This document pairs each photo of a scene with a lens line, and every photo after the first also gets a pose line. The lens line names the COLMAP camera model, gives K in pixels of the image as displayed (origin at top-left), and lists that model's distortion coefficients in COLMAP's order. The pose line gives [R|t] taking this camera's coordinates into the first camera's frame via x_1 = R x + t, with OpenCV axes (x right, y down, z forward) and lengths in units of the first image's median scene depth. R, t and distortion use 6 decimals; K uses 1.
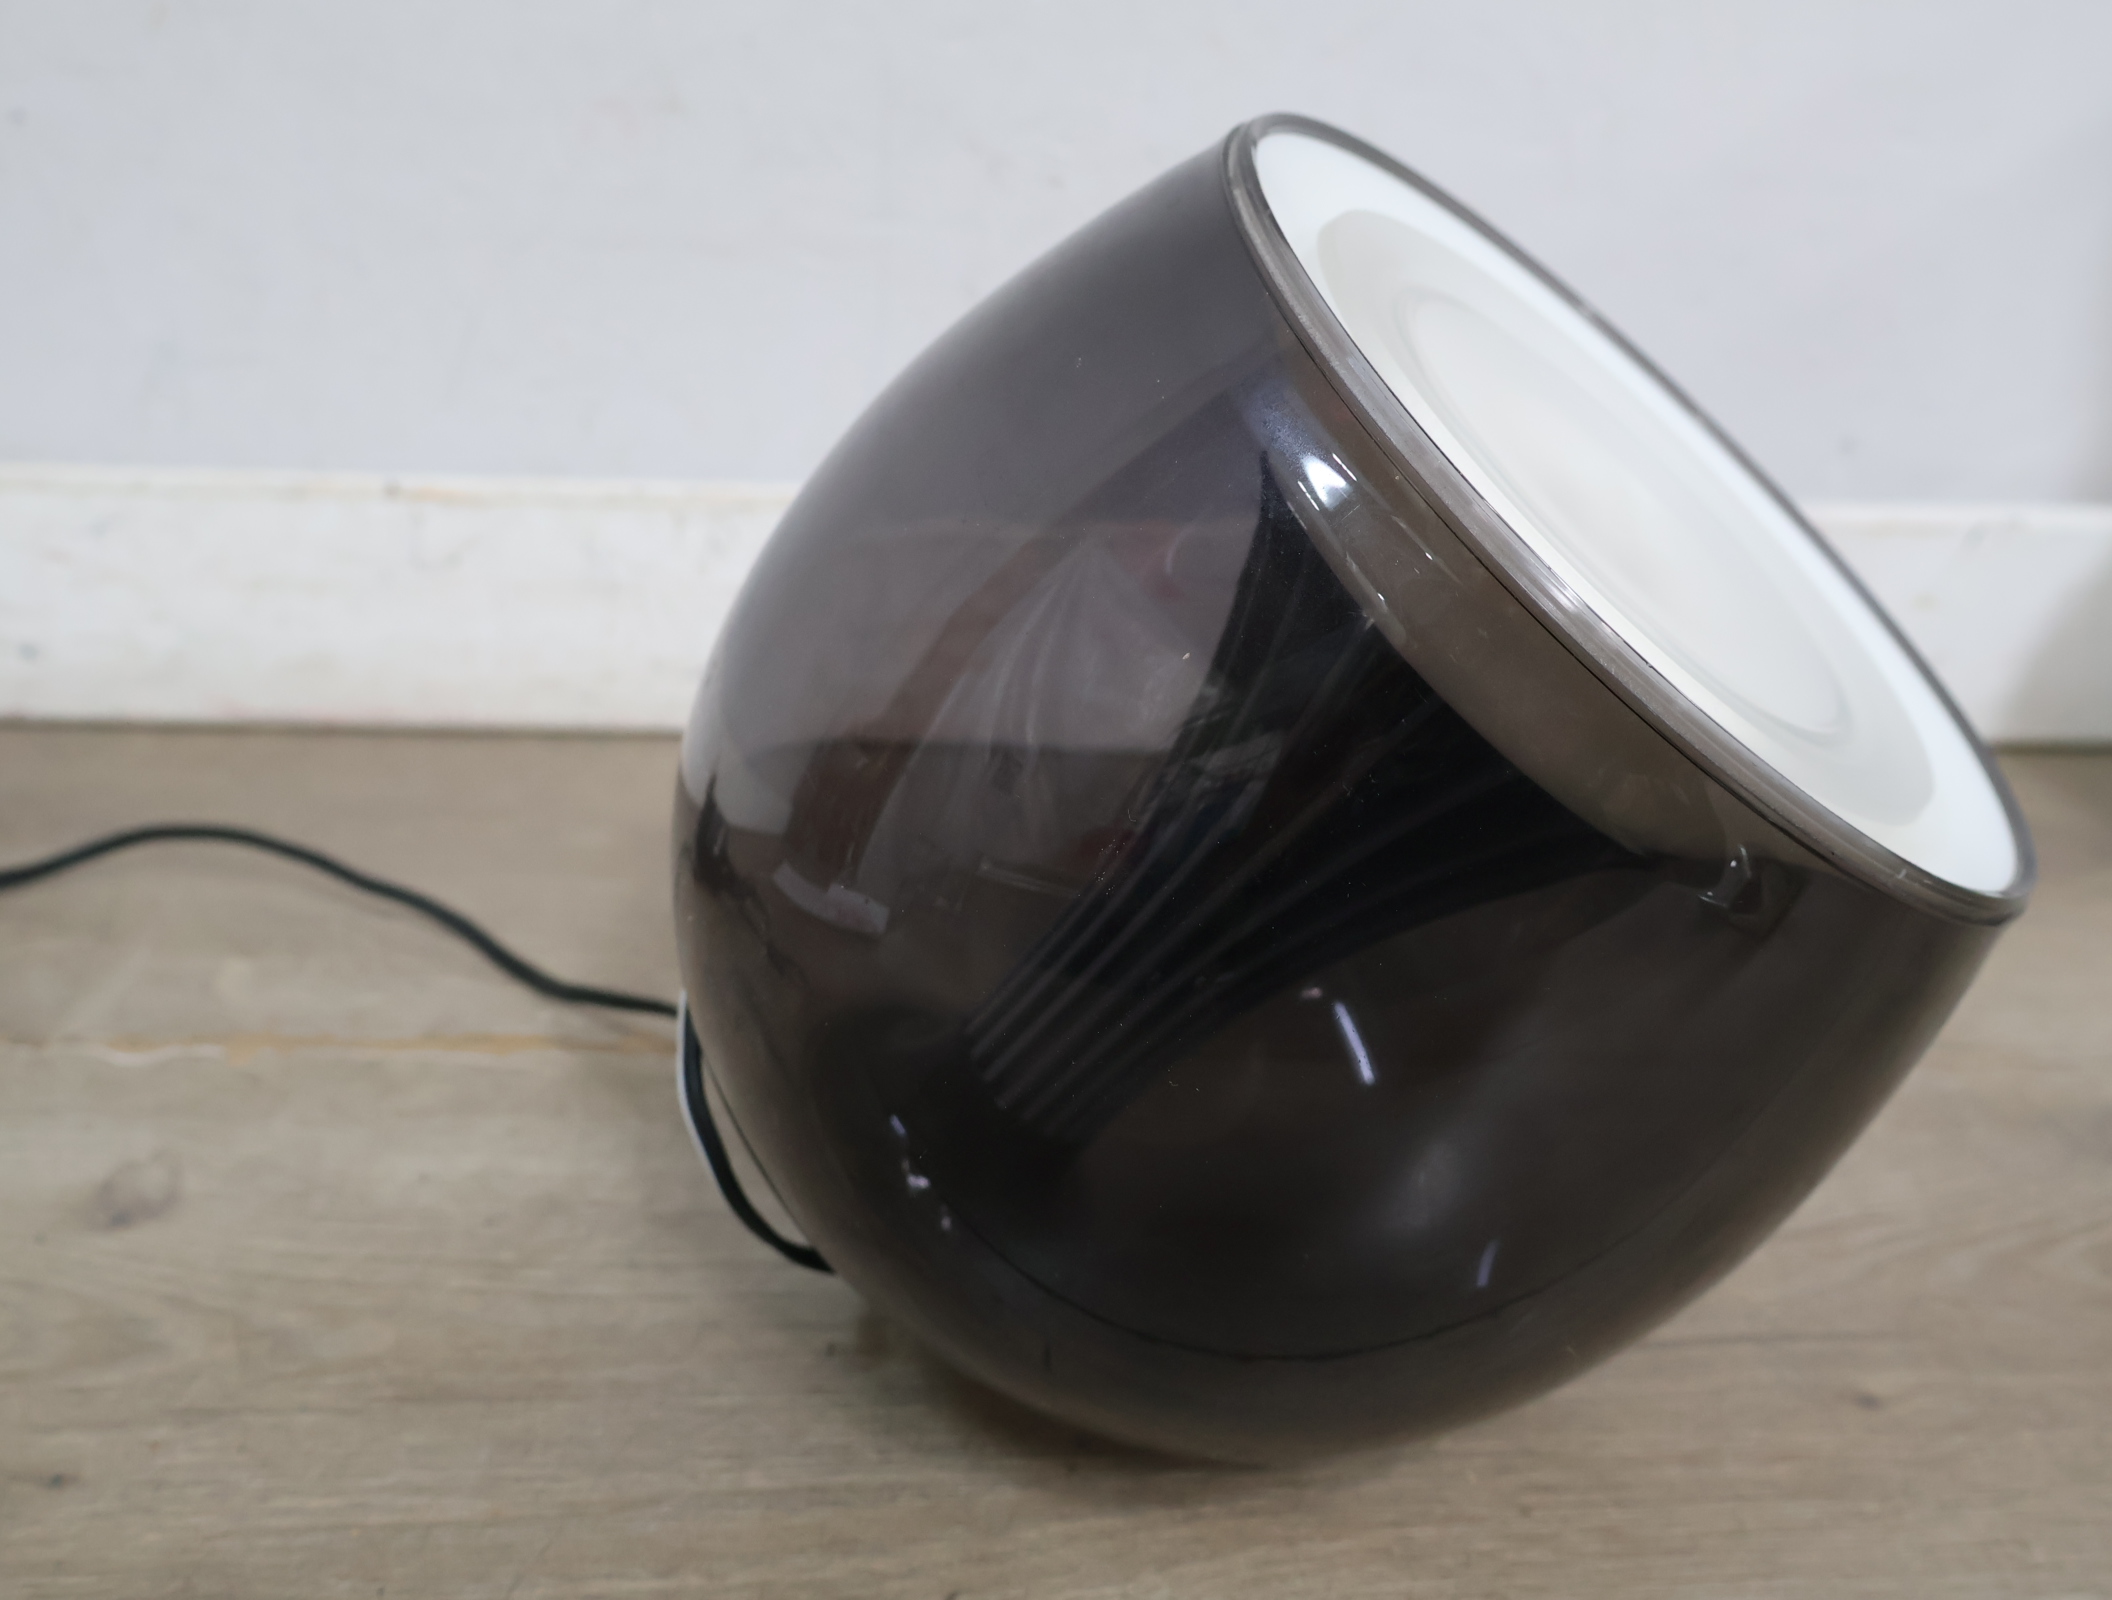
lens RADIAL K [[2358.3, 0, 1065.8], [0, 2358.3, 795.1], [0, 0, 1]] dist [0.005602, 0.000000]
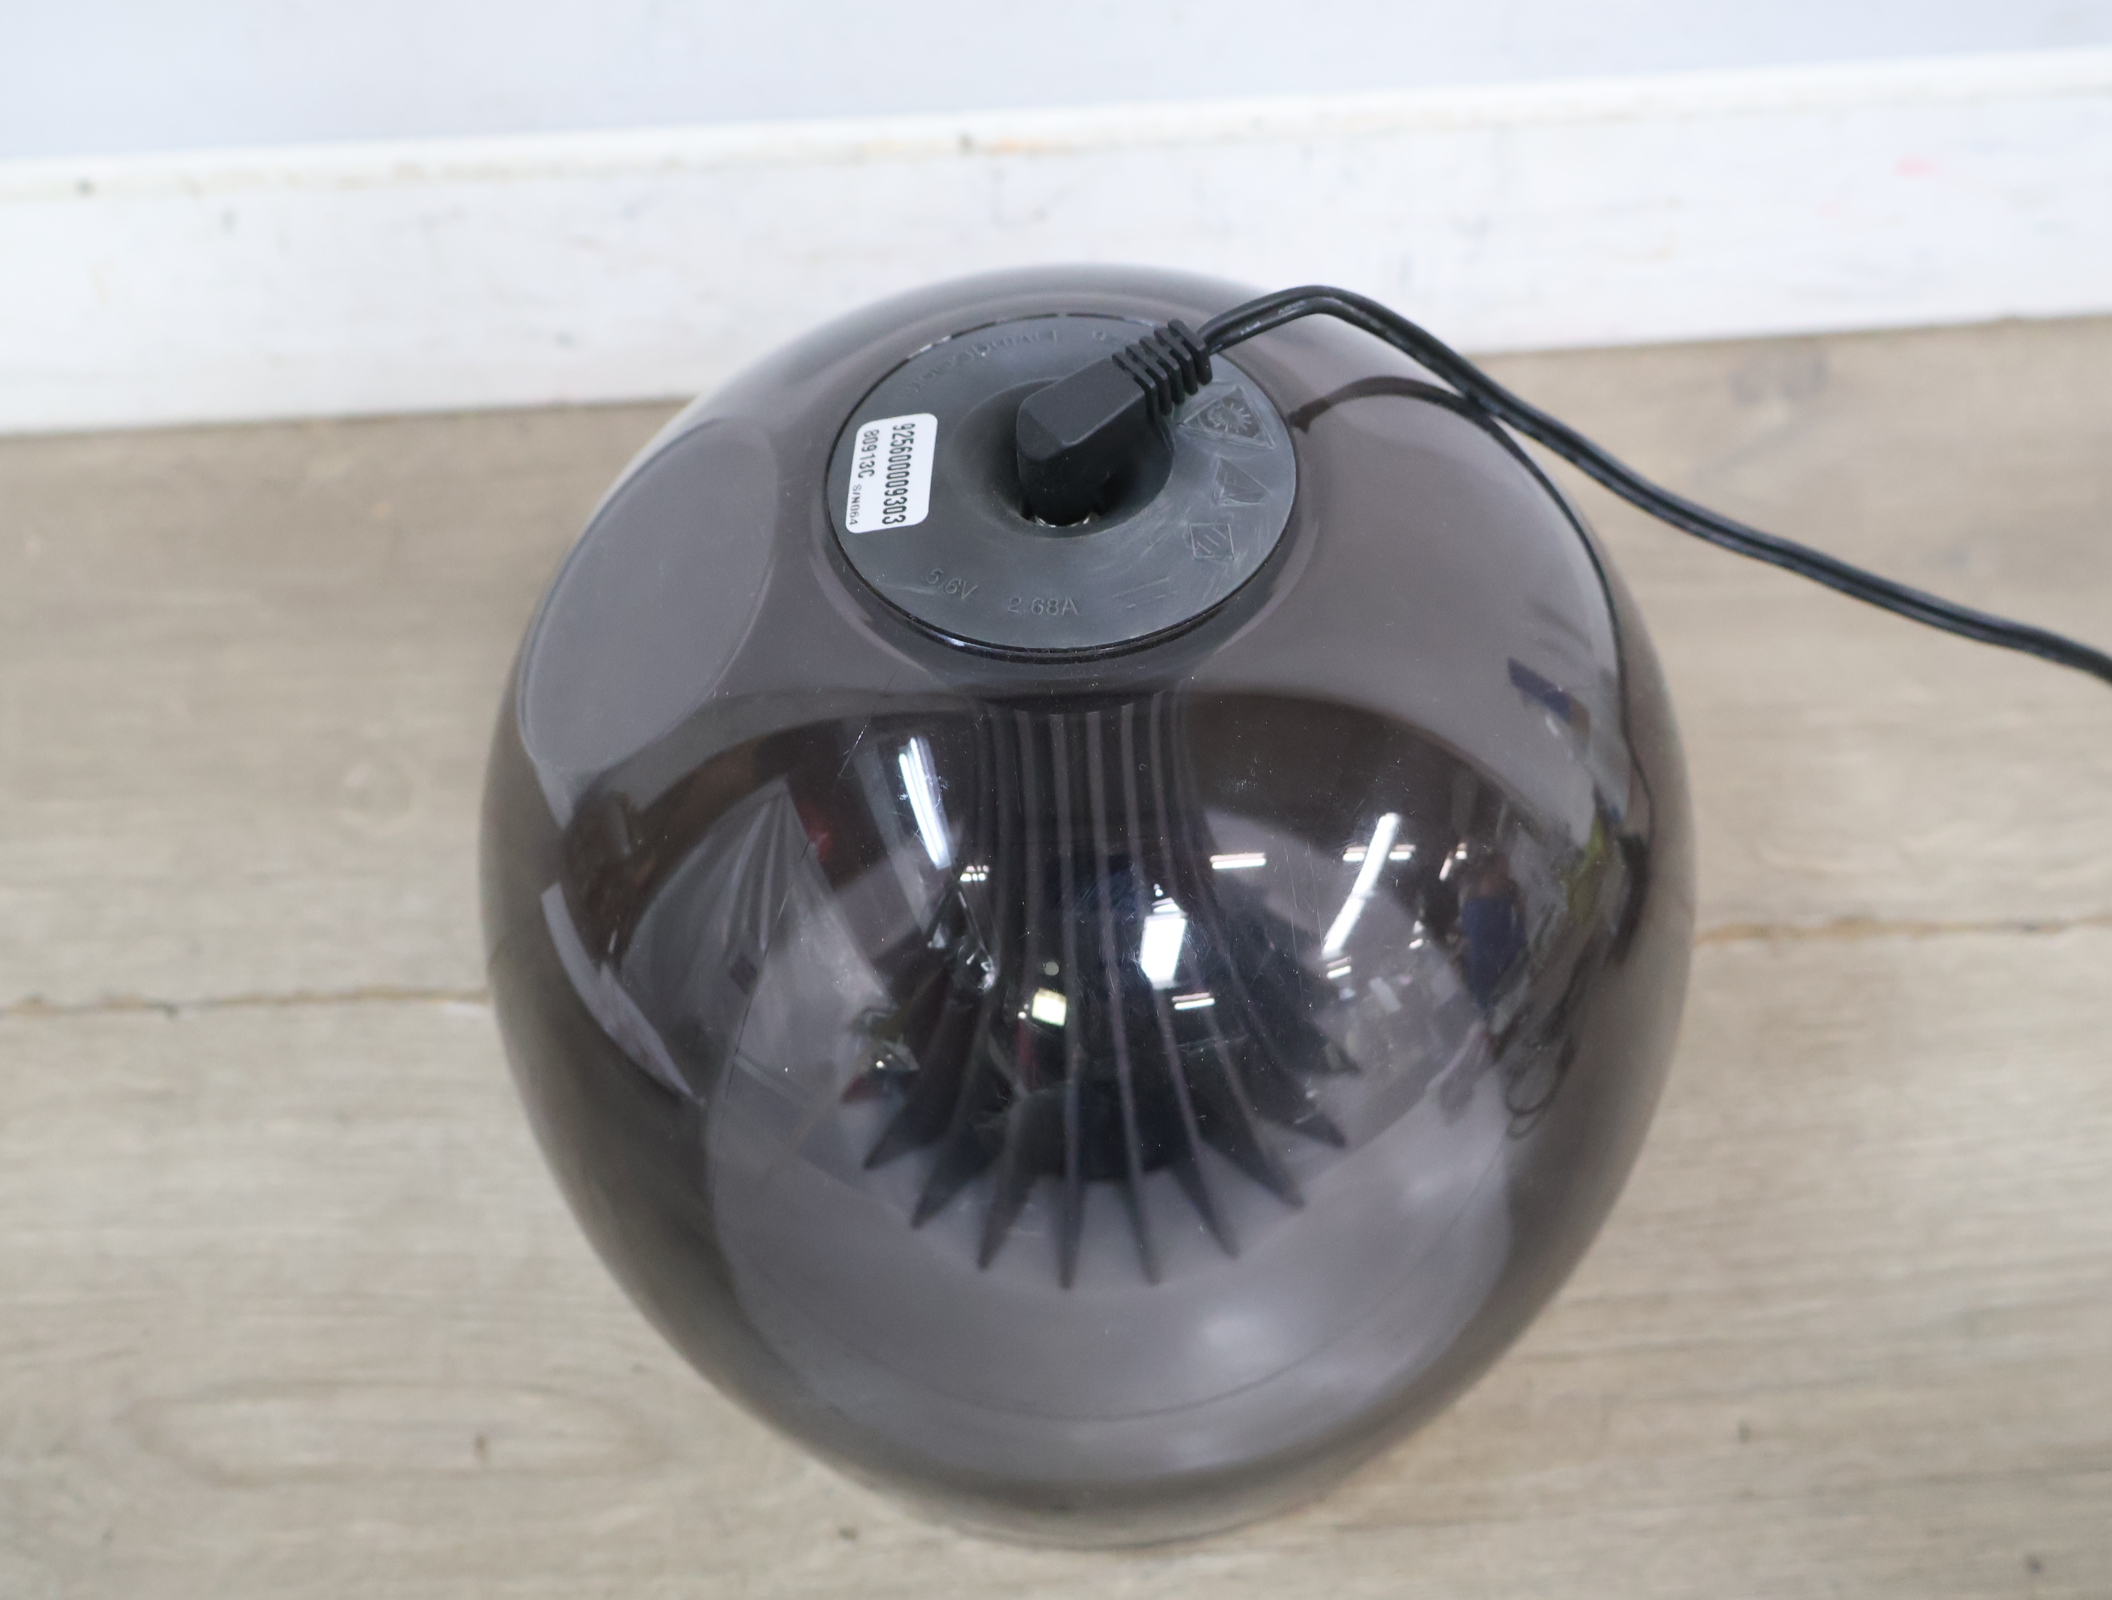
lens RADIAL K [[2358.3, 0, 1037.7], [0, 2358.3, 781.2], [0, 0, 1]] dist [0.005602, 0.000000]
pose [[0.996006, -0.034514, -0.082349, -0.306758], [0.069461, 0.879011, 0.471714, -0.497360], [0.056105, -0.475550, 0.877898, 0.247833]]
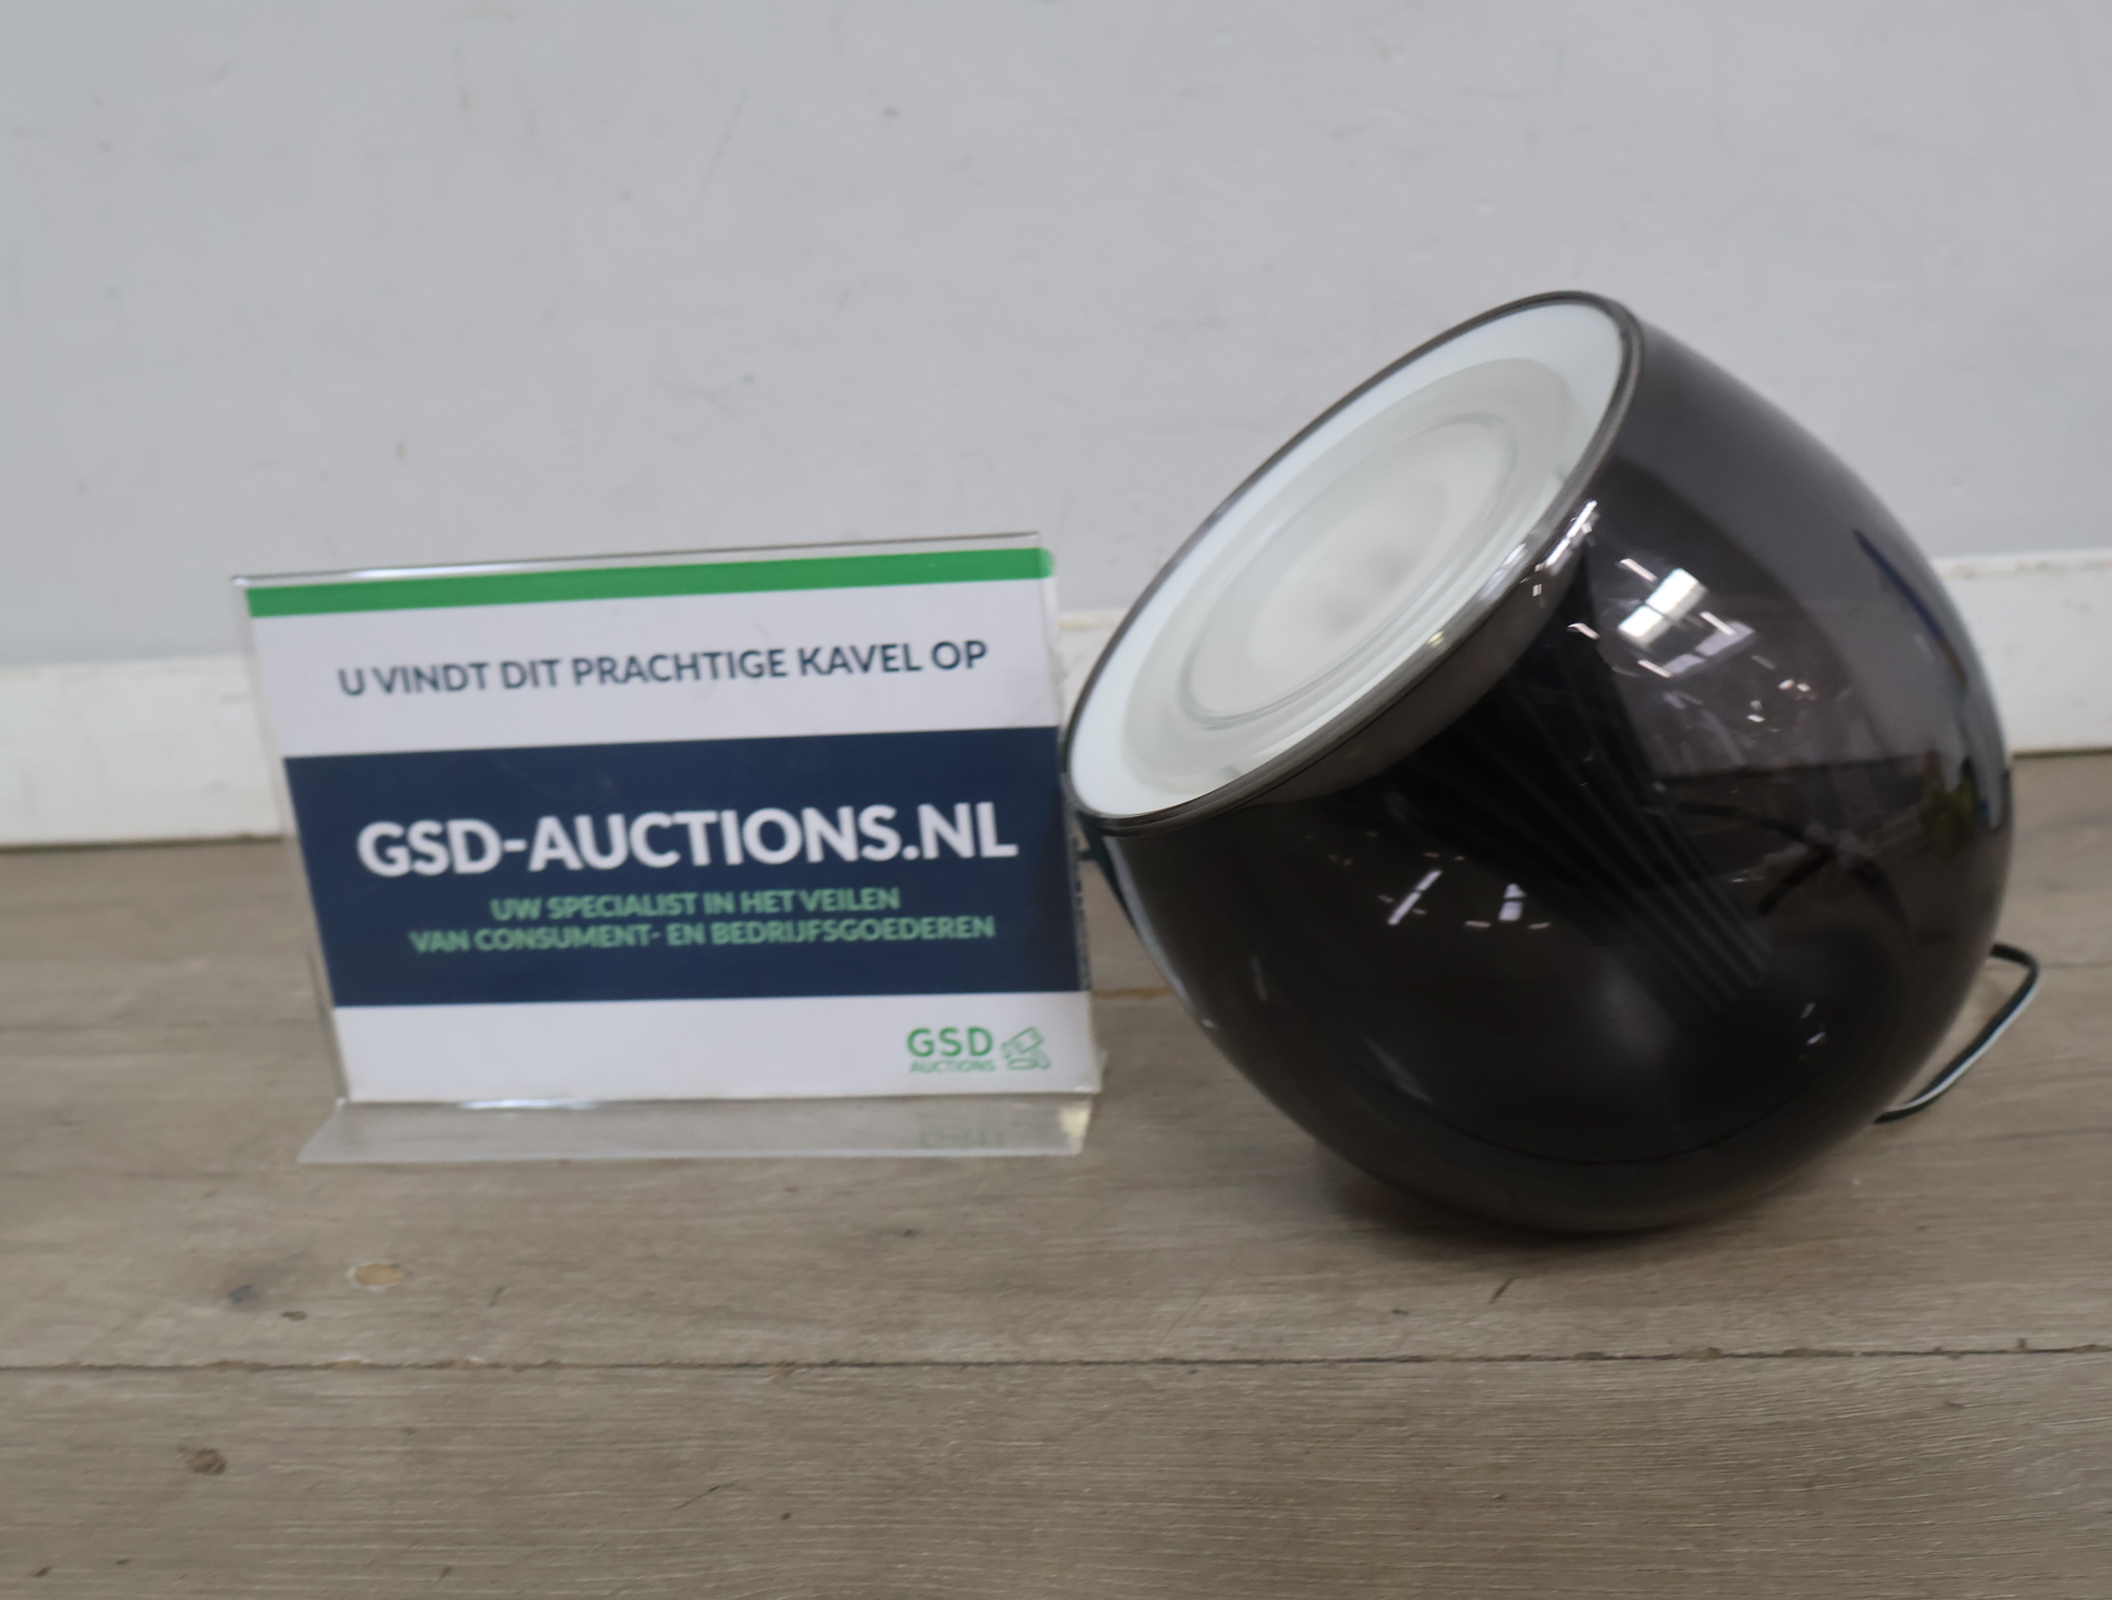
lens RADIAL K [[2358.3, 0, 1061.4], [0, 2358.3, 793.5], [0, 0, 1]] dist [0.005602, 0.000000]
pose [[0.979027, -0.066283, -0.192646, -0.016279], [0.049026, 0.994458, -0.093008, 0.141434], [0.197743, 0.081613, 0.976851, -0.452938]]
